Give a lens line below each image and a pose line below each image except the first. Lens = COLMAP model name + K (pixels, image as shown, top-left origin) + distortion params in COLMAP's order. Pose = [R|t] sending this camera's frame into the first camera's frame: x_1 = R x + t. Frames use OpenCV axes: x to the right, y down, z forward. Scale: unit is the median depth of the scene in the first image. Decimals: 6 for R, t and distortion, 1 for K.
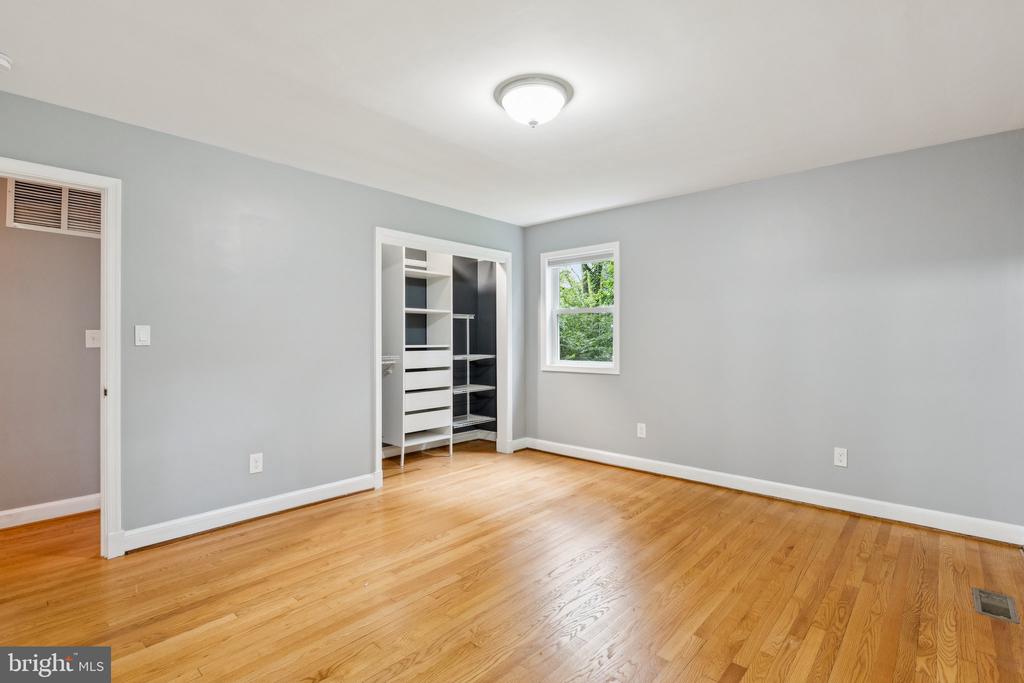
lens RADIAL K [[479.2, 0, 513.5], [0, 479.2, 338.0], [0, 0, 1]] dist [-0.004874, -0.000415]
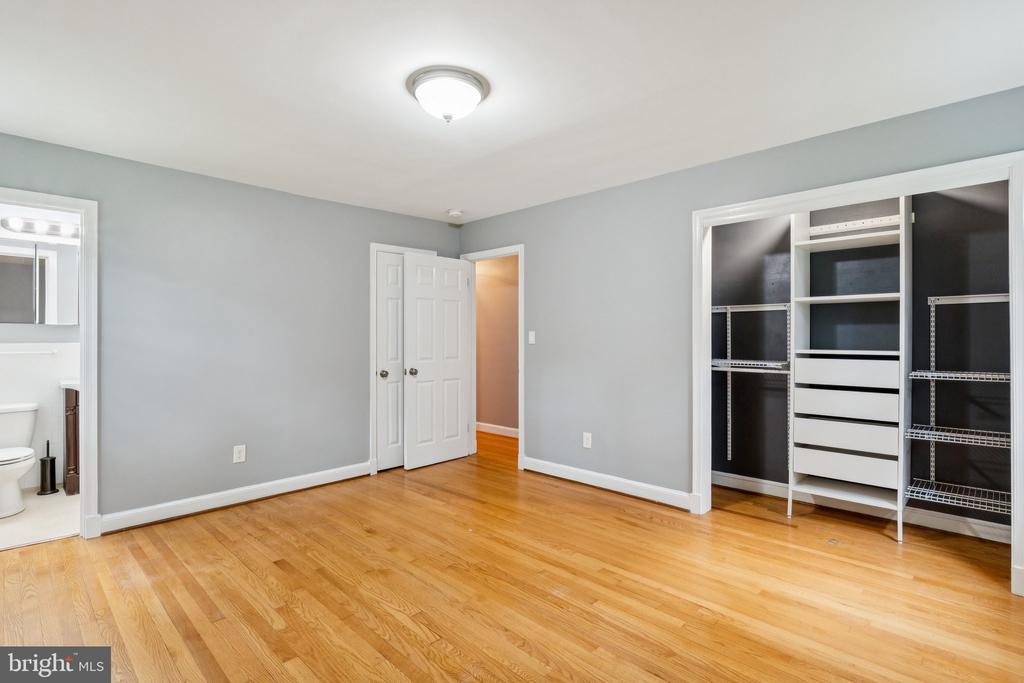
lens RADIAL K [[496.0, 0, 513.9], [0, 496.0, 340.5], [0, 0, 1]] dist [-0.013779, -0.000129]
pose [[-0.036436, 0.003159, -0.999331, 0.611926], [-0.001929, 0.999993, 0.003231, -0.001035], [0.999334, 0.002045, -0.036430, 0.697385]]
